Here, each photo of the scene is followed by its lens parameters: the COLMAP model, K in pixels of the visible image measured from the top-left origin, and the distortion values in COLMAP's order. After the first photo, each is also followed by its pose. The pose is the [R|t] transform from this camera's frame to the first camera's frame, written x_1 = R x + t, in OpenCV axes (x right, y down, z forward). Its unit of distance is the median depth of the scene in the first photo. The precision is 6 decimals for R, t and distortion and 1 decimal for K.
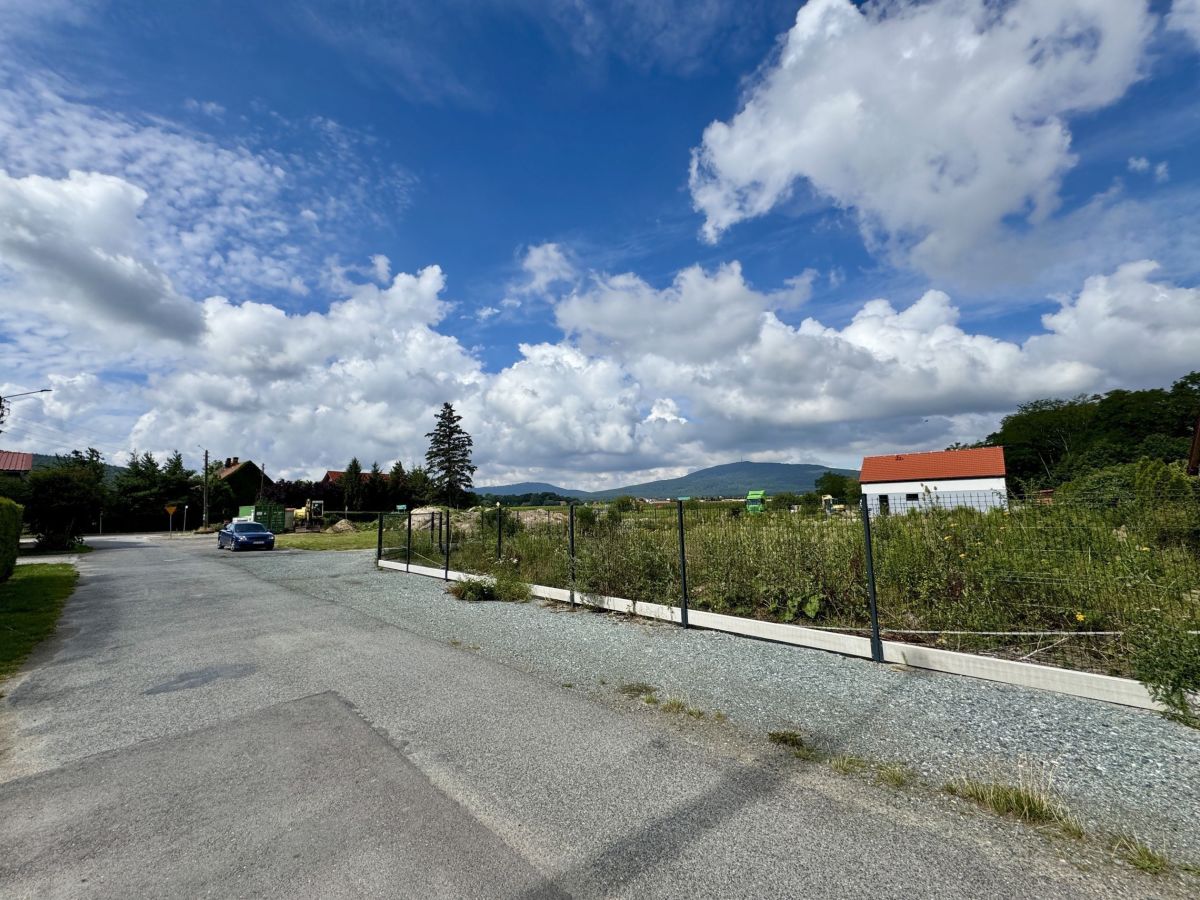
lens RADIAL K [[486.3, 0, 600.0], [0, 486.3, 450.0], [0, 0, 1]] dist [0.000224, -0.000096]
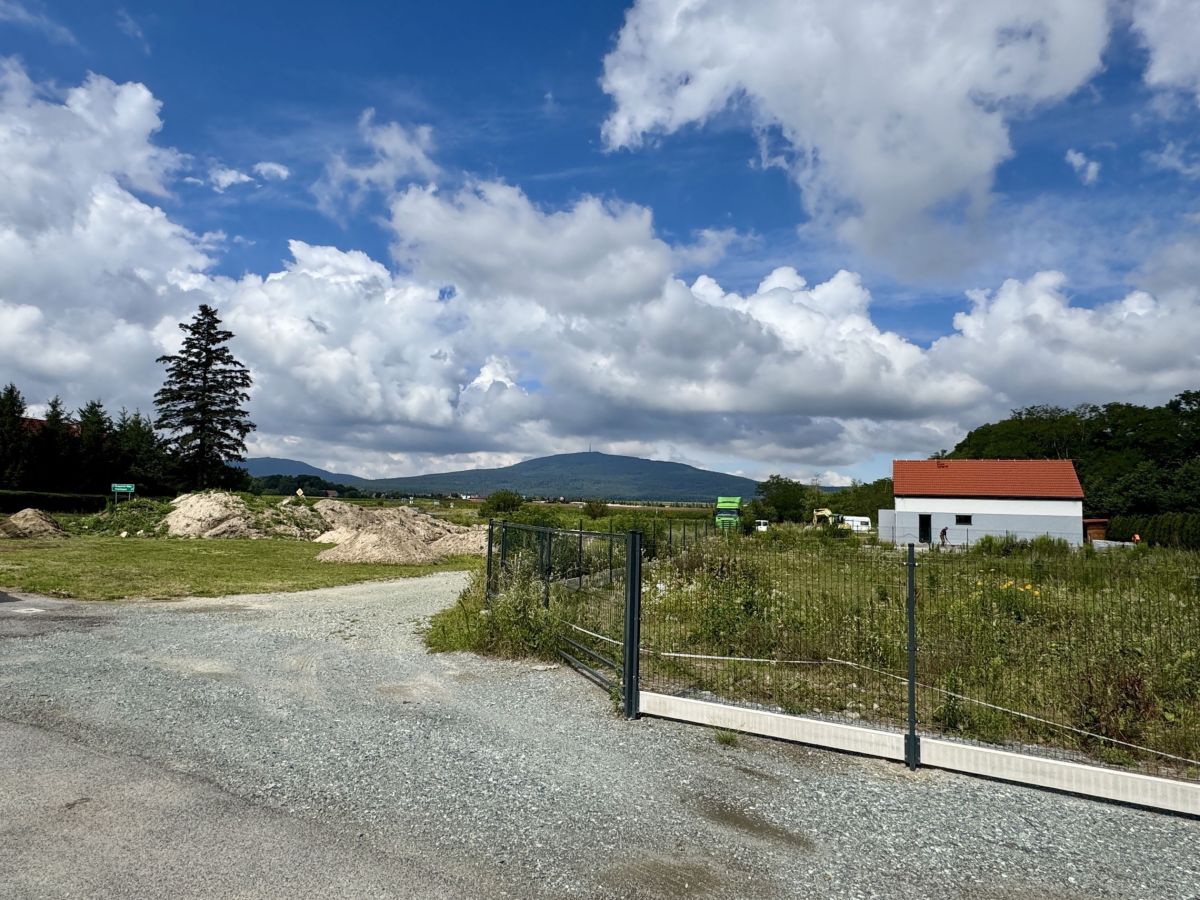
lens RADIAL K [[657.8, 0, 600.0], [0, 657.8, 450.0], [0, 0, 1]] dist [-0.002456, -0.000710]
pose [[0.950319, 0.080350, 0.300729, -0.094485], [-0.089531, 0.995842, 0.016848, 0.014395], [-0.298125, -0.042936, 0.953561, 0.132764]]
